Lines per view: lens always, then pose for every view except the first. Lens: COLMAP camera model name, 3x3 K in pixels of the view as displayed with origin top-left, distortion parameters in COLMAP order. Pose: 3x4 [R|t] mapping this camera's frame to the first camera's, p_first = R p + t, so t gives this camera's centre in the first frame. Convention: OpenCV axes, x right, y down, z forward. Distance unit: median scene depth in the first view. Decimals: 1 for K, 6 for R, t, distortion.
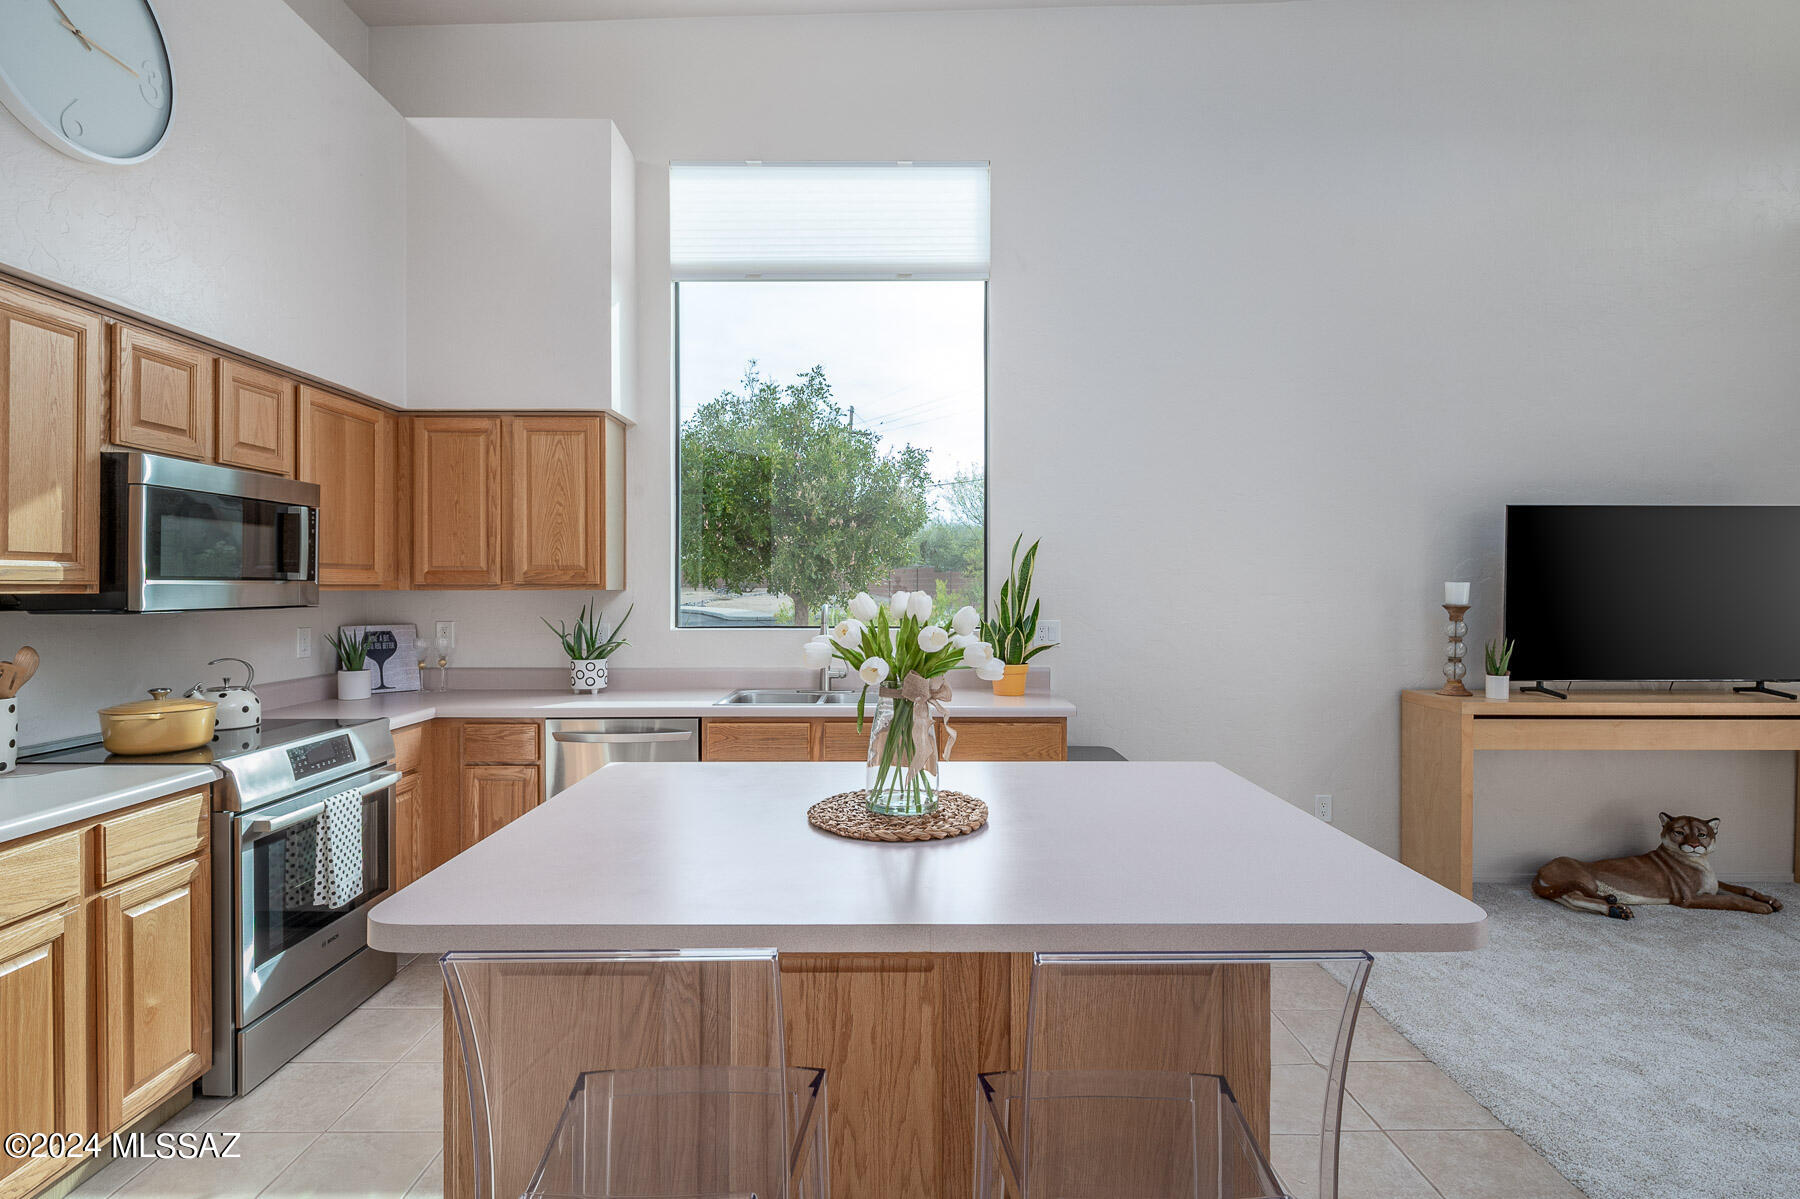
lens RADIAL K [[890.6, 0, 894.3], [0, 890.6, 593.1], [0, 0, 1]] dist [-0.007067, -0.003525]
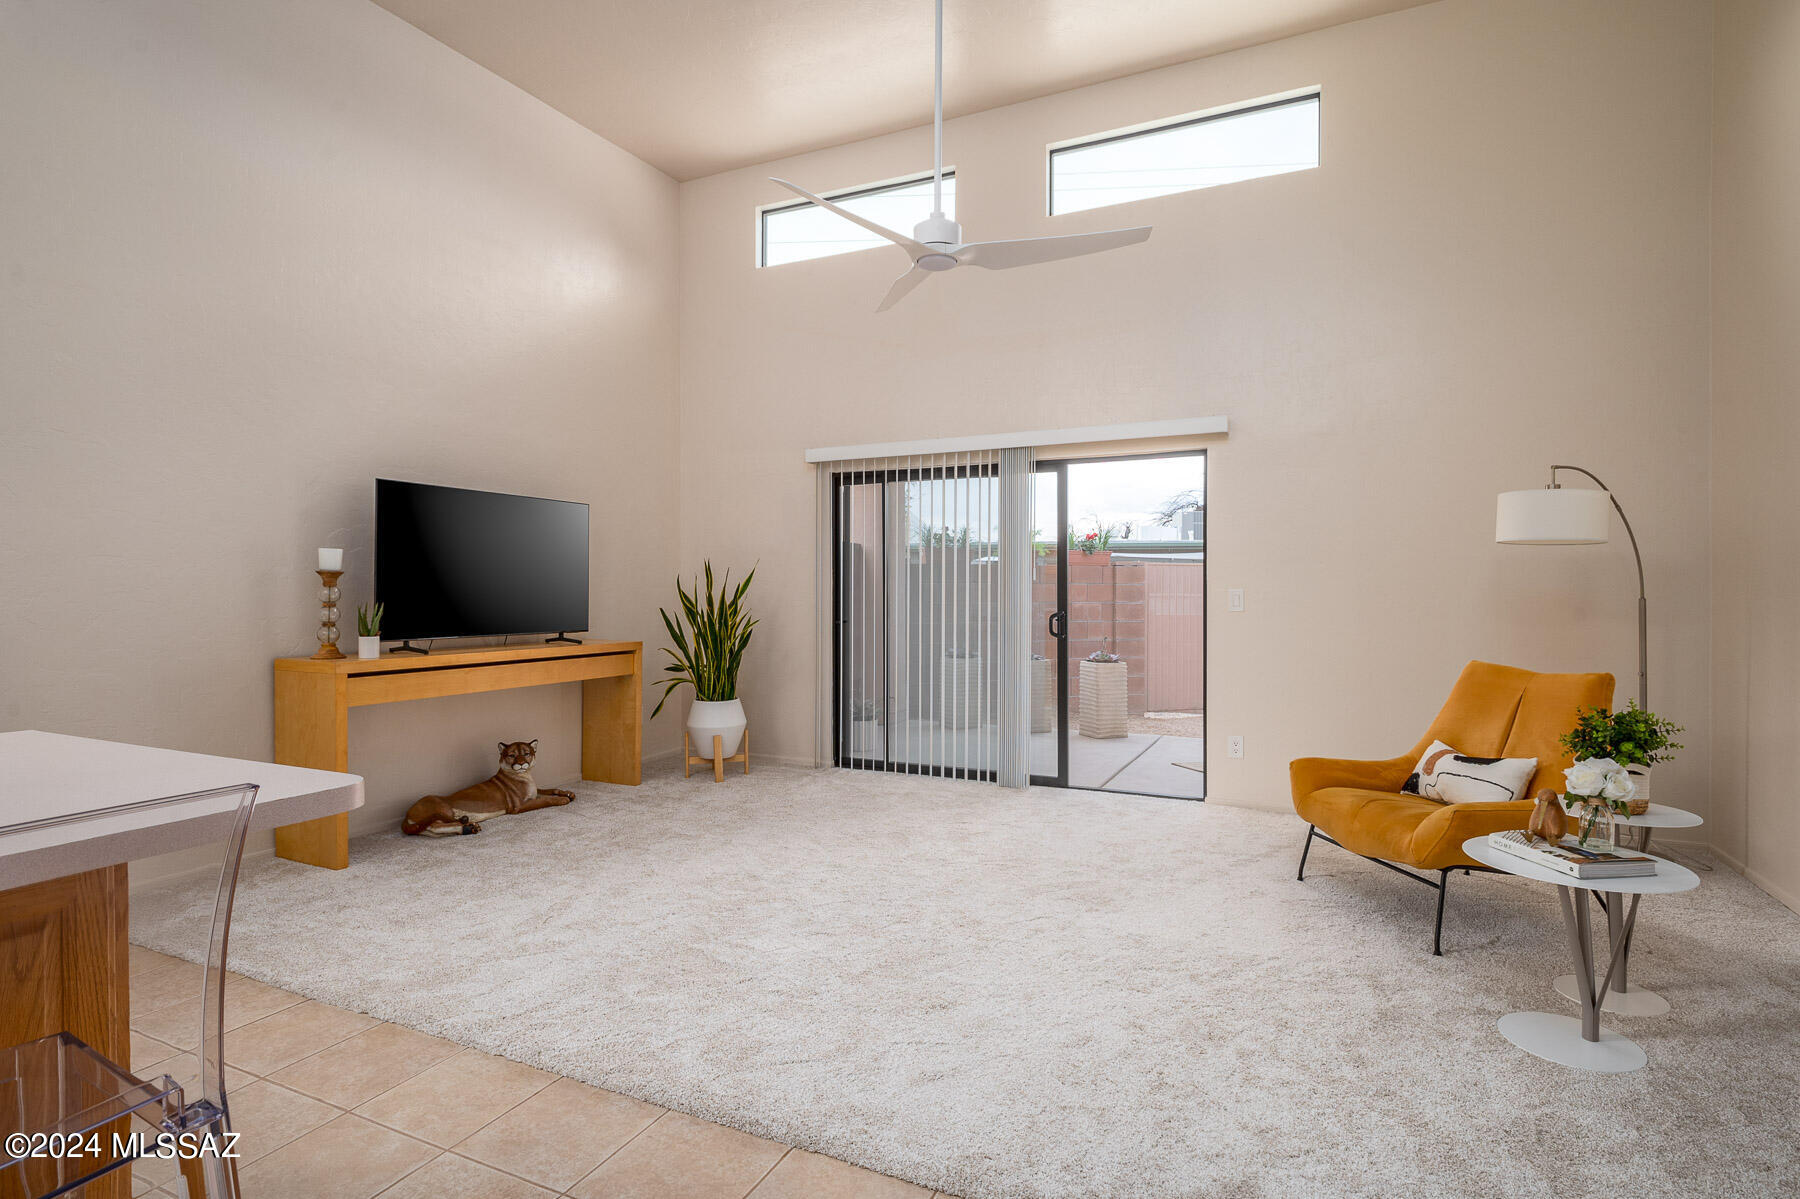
lens RADIAL K [[890.6, 0, 901.5], [0, 890.6, 600.4], [0, 0, 1]] dist [-0.007067, -0.003525]
pose [[0.421088, -0.008888, 0.906976, -0.019991], [0.003068, 0.999960, 0.008375, 0.042530], [-0.907015, -0.000744, 0.421098, -0.032986]]
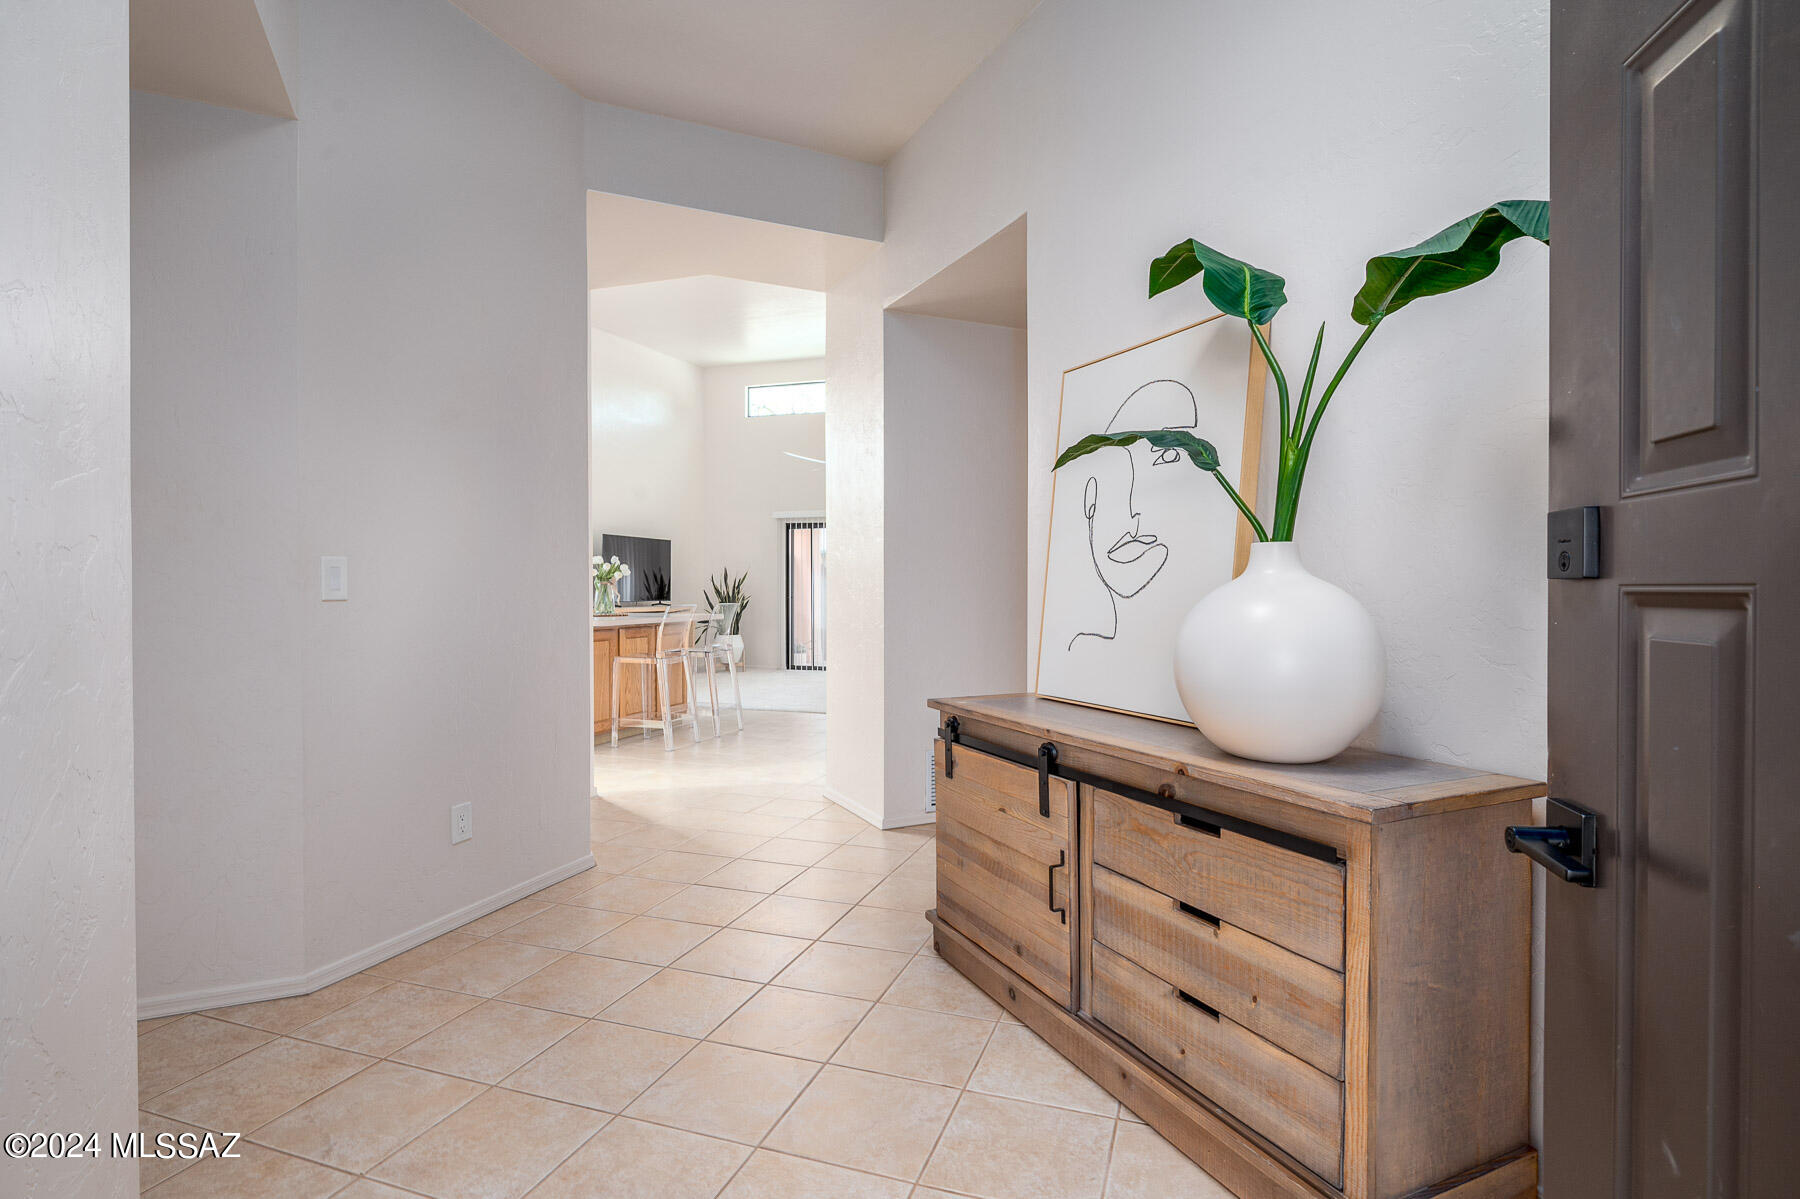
lens RADIAL K [[890.6, 0, 884.3], [0, 890.6, 603.2], [0, 0, 1]] dist [-0.007067, -0.003525]
pose [[0.344364, -0.013914, 0.938733, -1.506180], [0.002450, 0.999900, 0.013922, 0.071089], [-0.938833, -0.002494, 0.344364, -0.682268]]
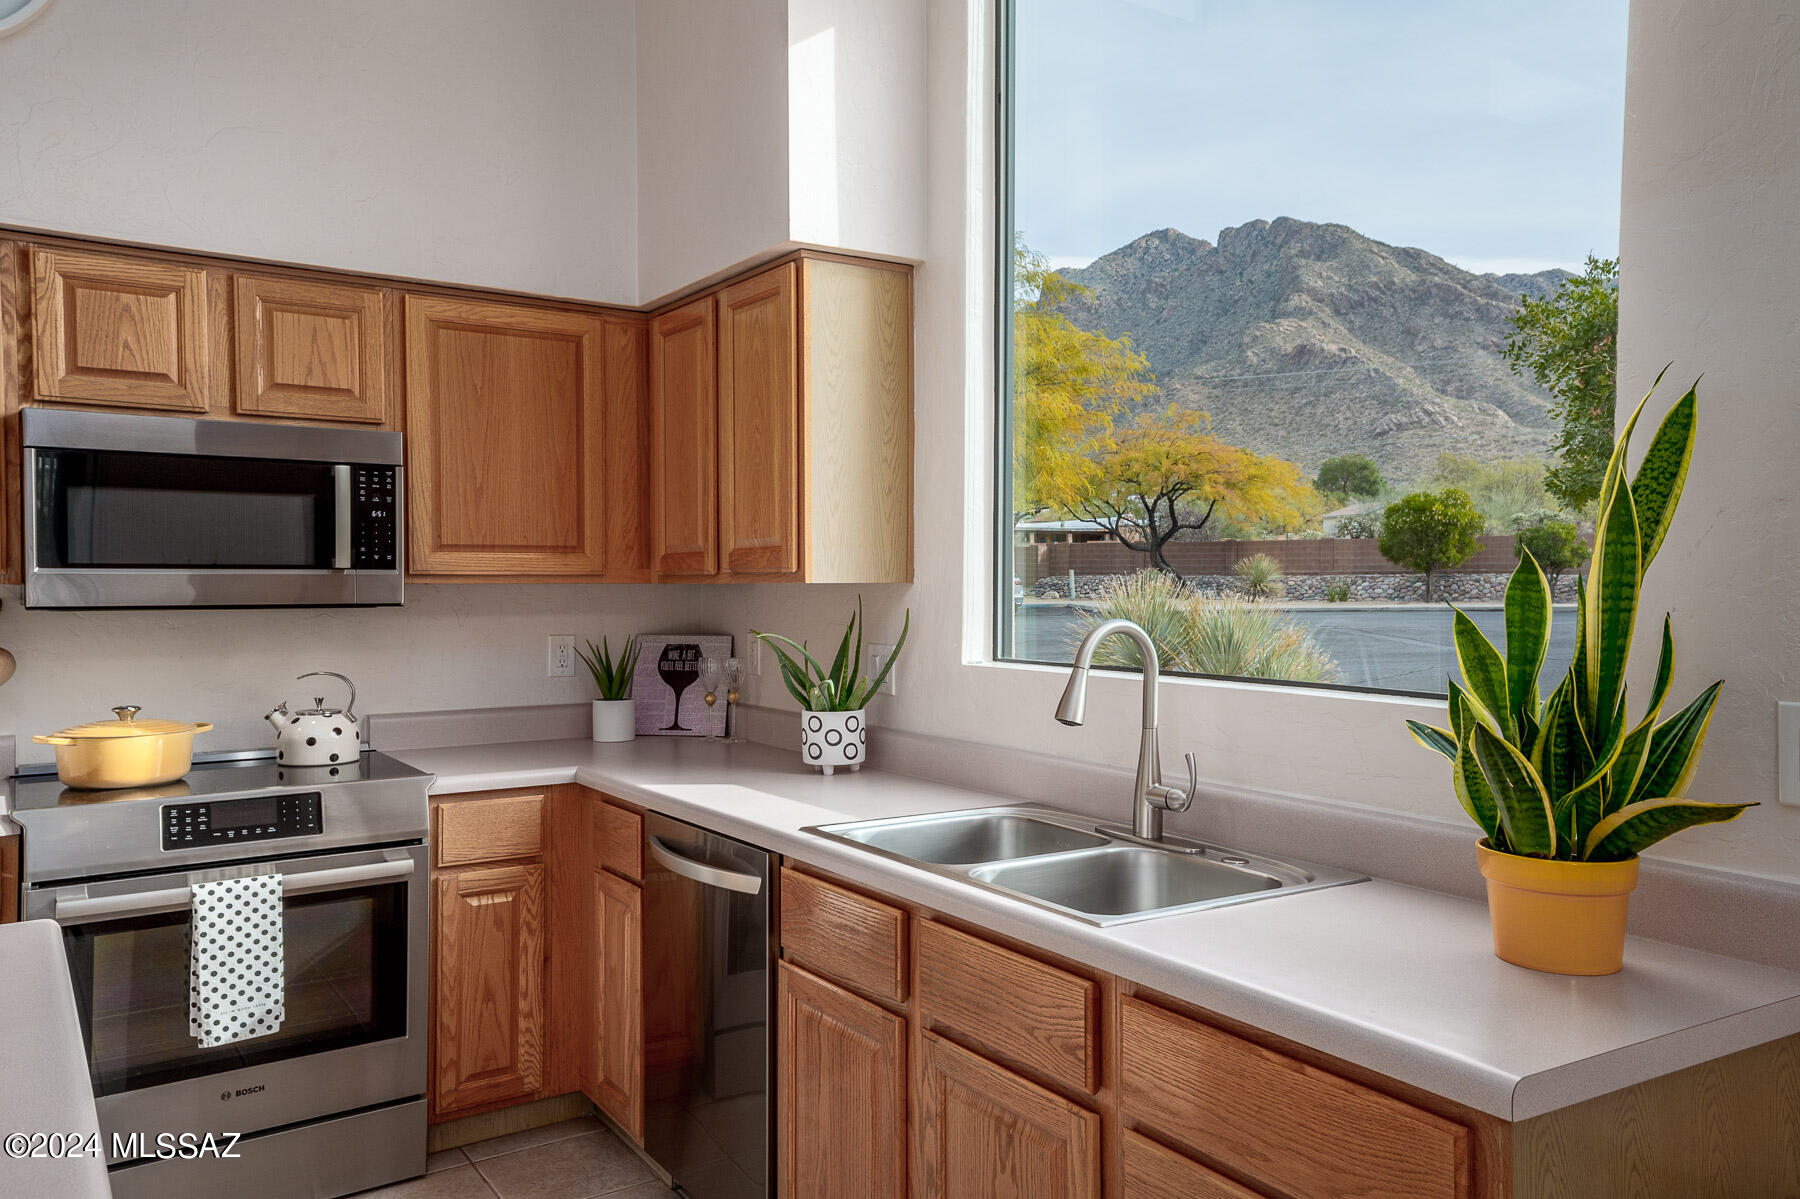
lens RADIAL K [[1323.3, 0, 898.0], [0, 1323.3, 599.7], [0, 0, 1]] dist [0.078245, 0.009896]
pose [[0.548460, 0.009836, -0.836119, 0.384990], [-0.004671, 0.999951, 0.008699, -0.000749], [0.836163, -0.000866, 0.548480, 0.625782]]
